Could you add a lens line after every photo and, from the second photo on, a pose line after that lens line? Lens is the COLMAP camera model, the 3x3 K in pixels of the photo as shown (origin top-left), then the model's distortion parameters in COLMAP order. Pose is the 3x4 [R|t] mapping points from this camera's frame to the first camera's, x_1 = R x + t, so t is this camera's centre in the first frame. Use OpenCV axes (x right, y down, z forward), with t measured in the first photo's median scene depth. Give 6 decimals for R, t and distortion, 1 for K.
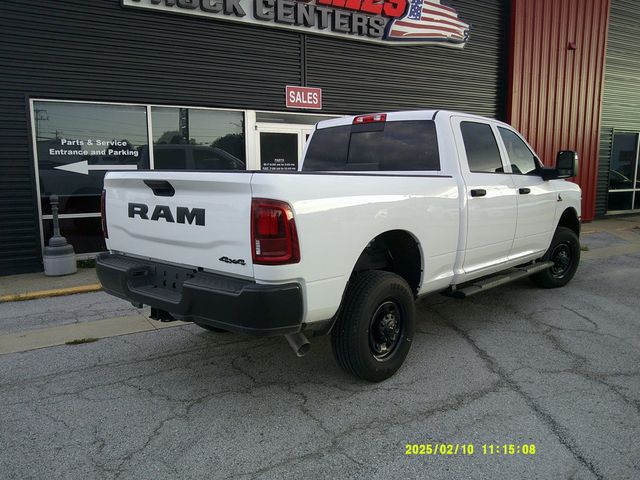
lens RADIAL K [[526.3, 0, 321.7], [0, 526.3, 246.8], [0, 0, 1]] dist [0.037687, -0.093326]
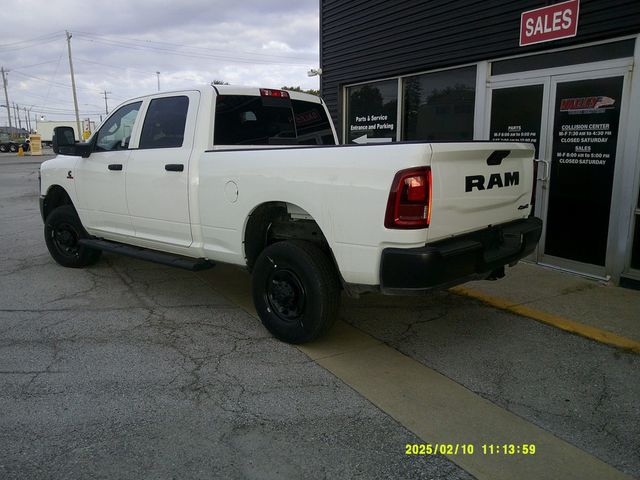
lens RADIAL K [[526.3, 0, 321.7], [0, 526.3, 246.8], [0, 0, 1]] dist [0.037687, -0.093326]
pose [[-0.026514, 0.199707, -0.979497, 0.968539], [-0.139271, 0.969547, 0.201449, -0.186046], [0.989899, 0.141756, 0.002107, 1.213873]]
